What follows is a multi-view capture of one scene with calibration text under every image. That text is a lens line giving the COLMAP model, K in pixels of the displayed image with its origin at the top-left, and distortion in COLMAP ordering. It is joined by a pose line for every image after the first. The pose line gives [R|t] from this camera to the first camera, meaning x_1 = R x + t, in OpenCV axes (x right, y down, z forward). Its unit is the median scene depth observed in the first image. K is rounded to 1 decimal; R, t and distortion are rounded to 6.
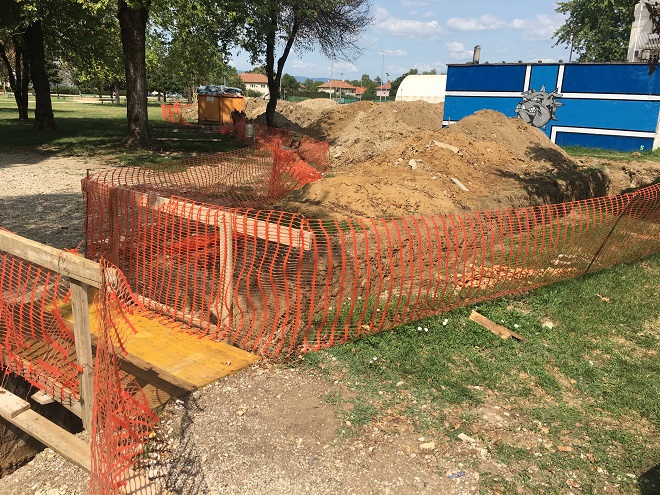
lens RADIAL K [[560.1, 0, 329.3], [0, 560.1, 246.5], [0, 0, 1]] dist [0.074151, -0.095790]
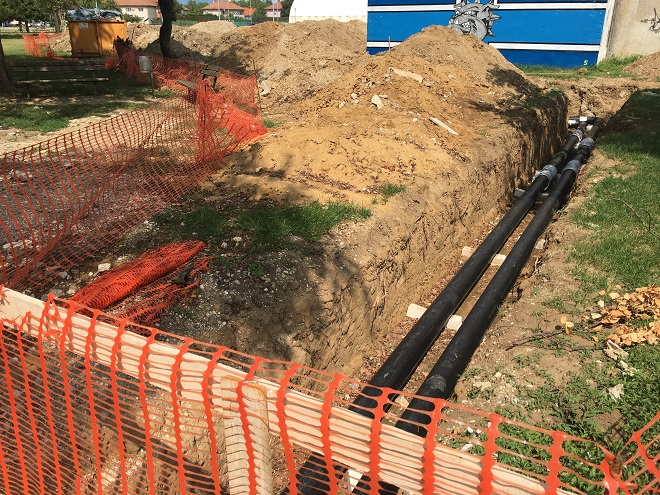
lens RADIAL K [[560.1, 0, 329.3], [0, 560.1, 246.4], [0, 0, 1]] dist [0.074151, -0.095790]
pose [[0.982216, -0.100540, 0.158569, -0.034682], [0.080165, 0.988263, 0.130036, -0.032773], [-0.169782, -0.115012, 0.978747, 0.135244]]
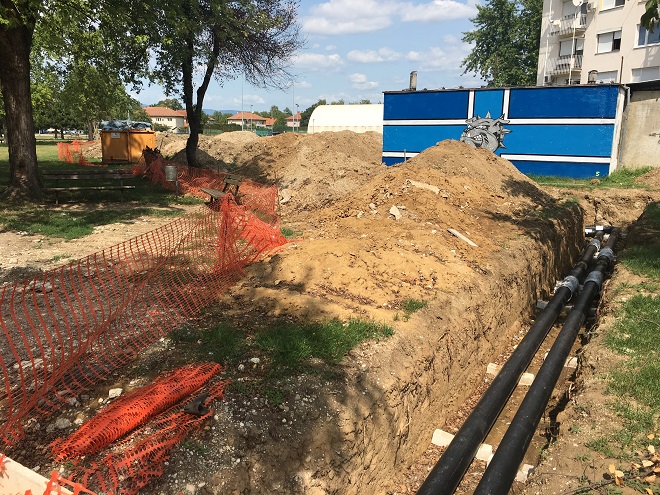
lens RADIAL K [[560.1, 0, 330.1], [0, 560.1, 244.7], [0, 0, 1]] dist [0.074151, -0.095790]
pose [[0.987015, -0.060177, 0.148930, -0.035923], [0.068110, 0.996486, -0.048751, -0.041031], [-0.145473, 0.058261, 0.987645, 0.141816]]
